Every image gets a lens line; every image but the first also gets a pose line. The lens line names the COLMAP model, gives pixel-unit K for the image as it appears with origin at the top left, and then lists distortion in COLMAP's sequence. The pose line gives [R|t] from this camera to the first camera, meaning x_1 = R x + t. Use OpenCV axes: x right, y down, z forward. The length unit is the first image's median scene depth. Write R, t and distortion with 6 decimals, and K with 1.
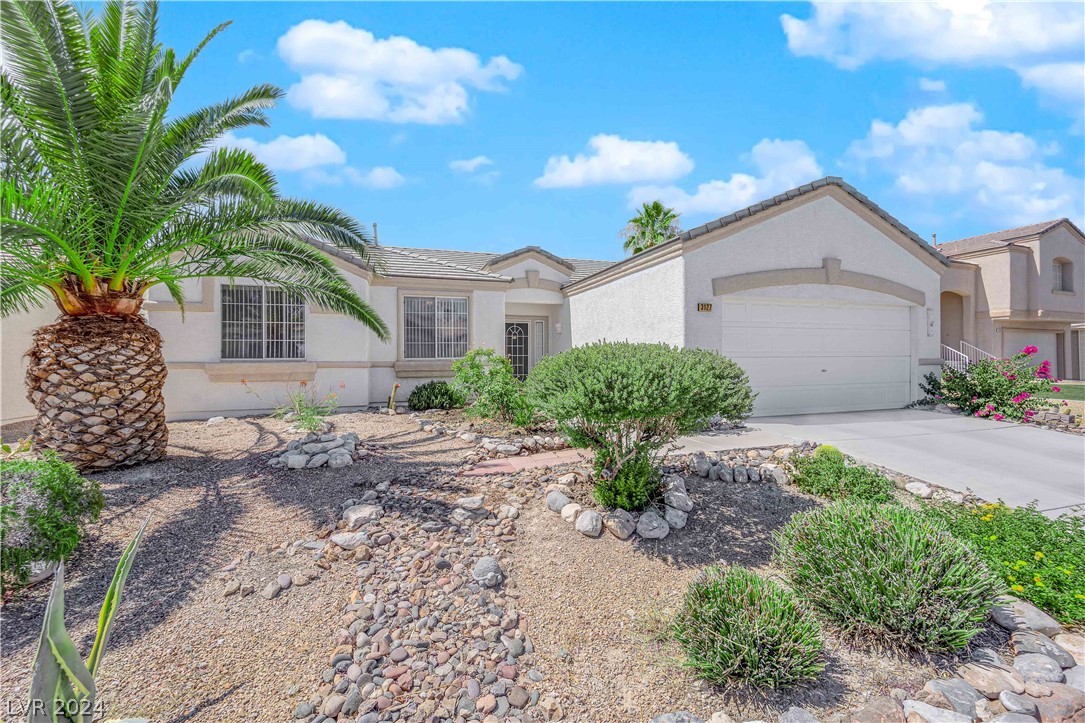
lens RADIAL K [[442.8, 0, 477.6], [0, 442.8, 361.0], [0, 0, 1]] dist [-0.002110, -0.000289]
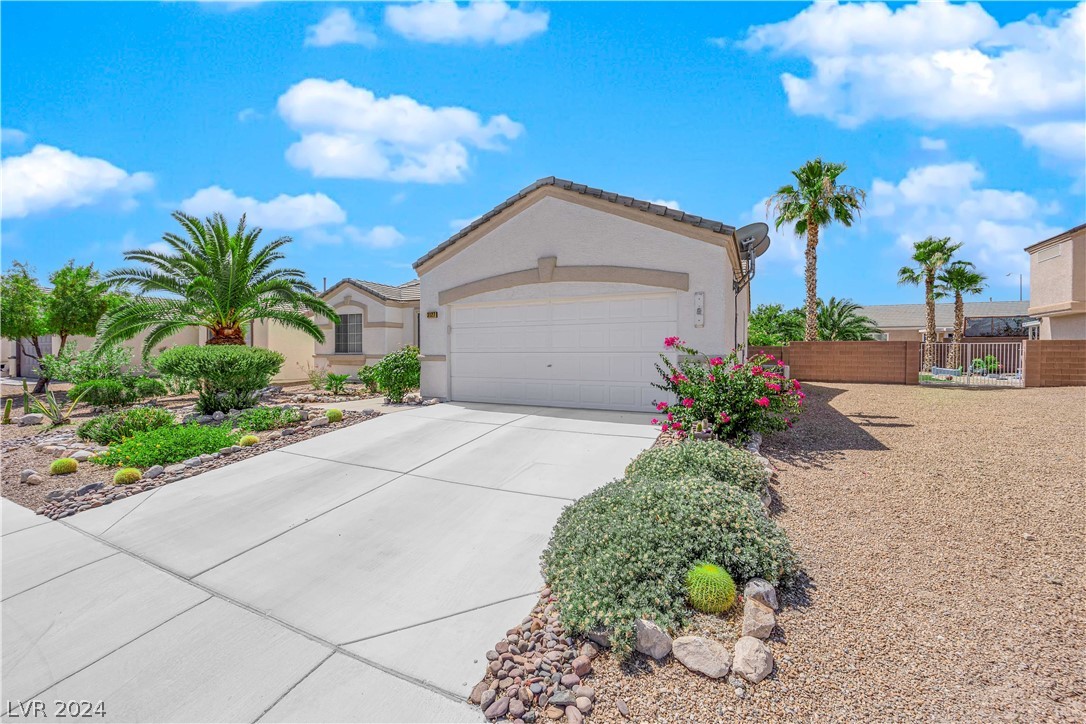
lens RADIAL K [[435.7, 0, 542.5], [0, 435.7, 359.4], [0, 0, 1]] dist [-0.004348, -0.007062]
pose [[0.717206, 0.013464, -0.696731, 1.660222], [-0.013365, 0.999895, 0.005564, 0.001292], [0.696733, 0.005321, 0.717311, 0.292355]]
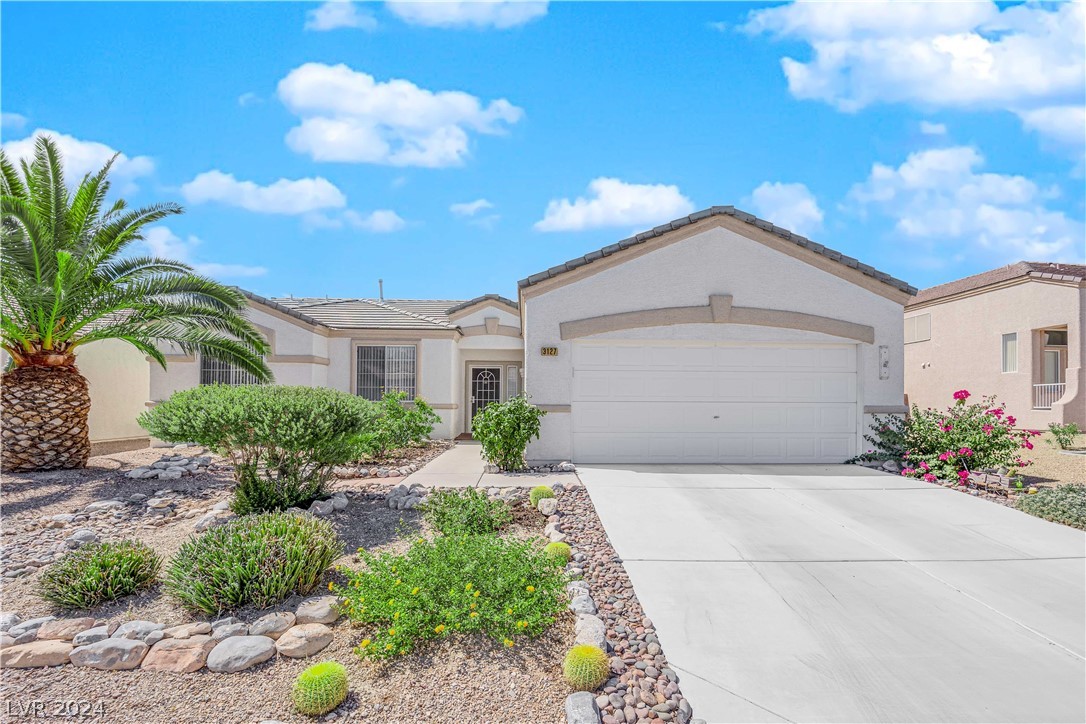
lens RADIAL K [[459.8, 0, 495.0], [0, 459.8, 402.3], [0, 0, 1]] dist [-0.000578, -0.000317]
pose [[0.963707, 0.009174, -0.266805, 0.673193], [-0.012857, 0.999845, -0.012063, 0.009628], [0.266653, 0.015056, 0.963675, -0.044673]]
